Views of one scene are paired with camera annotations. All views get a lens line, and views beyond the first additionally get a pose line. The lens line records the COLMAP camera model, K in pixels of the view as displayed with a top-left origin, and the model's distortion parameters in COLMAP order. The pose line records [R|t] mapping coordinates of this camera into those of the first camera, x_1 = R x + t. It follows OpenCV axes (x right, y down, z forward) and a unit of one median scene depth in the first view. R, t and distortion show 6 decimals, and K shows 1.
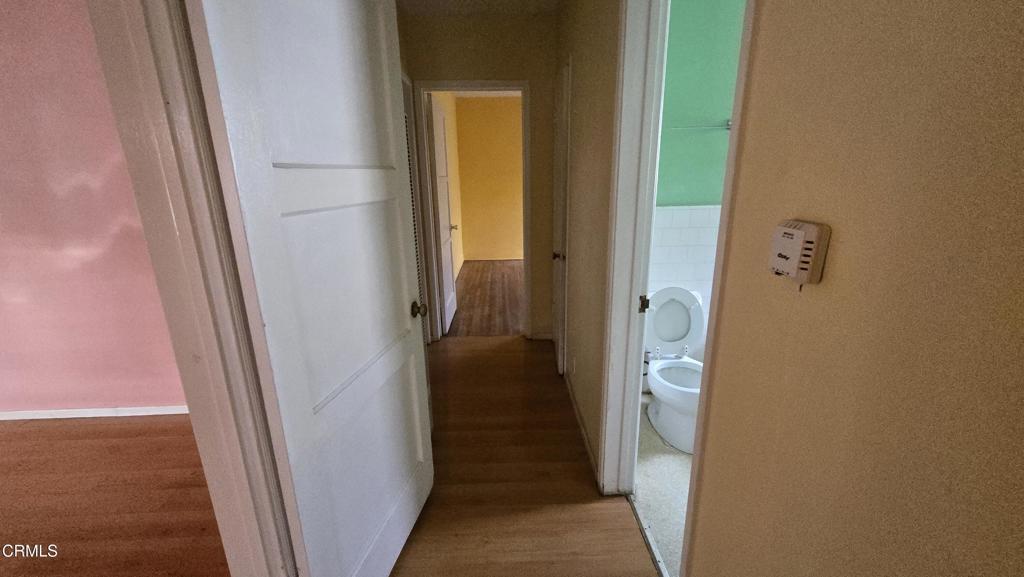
lens RADIAL K [[419.1, 0, 512.0], [0, 419.1, 288.5], [0, 0, 1]] dist [-0.000622, -0.000102]
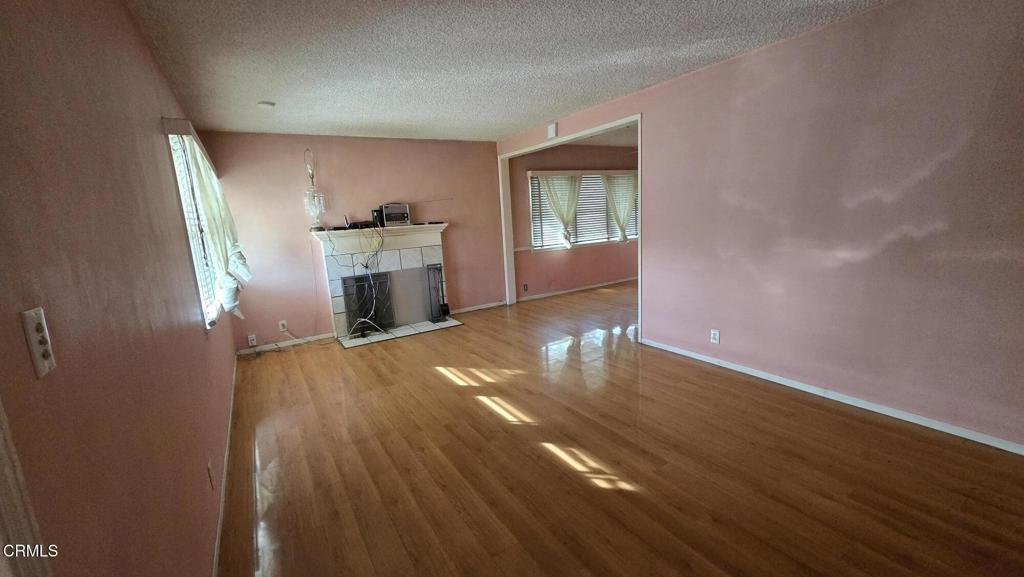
lens RADIAL K [[419.1, 0, 512.0], [0, 419.1, 288.5], [0, 0, 1]] dist [-0.000622, -0.000102]
pose [[0.507426, 0.147469, -0.848983, -0.371790], [-0.187420, 0.980548, 0.058303, 0.088931], [0.841067, 0.129531, 0.525194, -0.315015]]
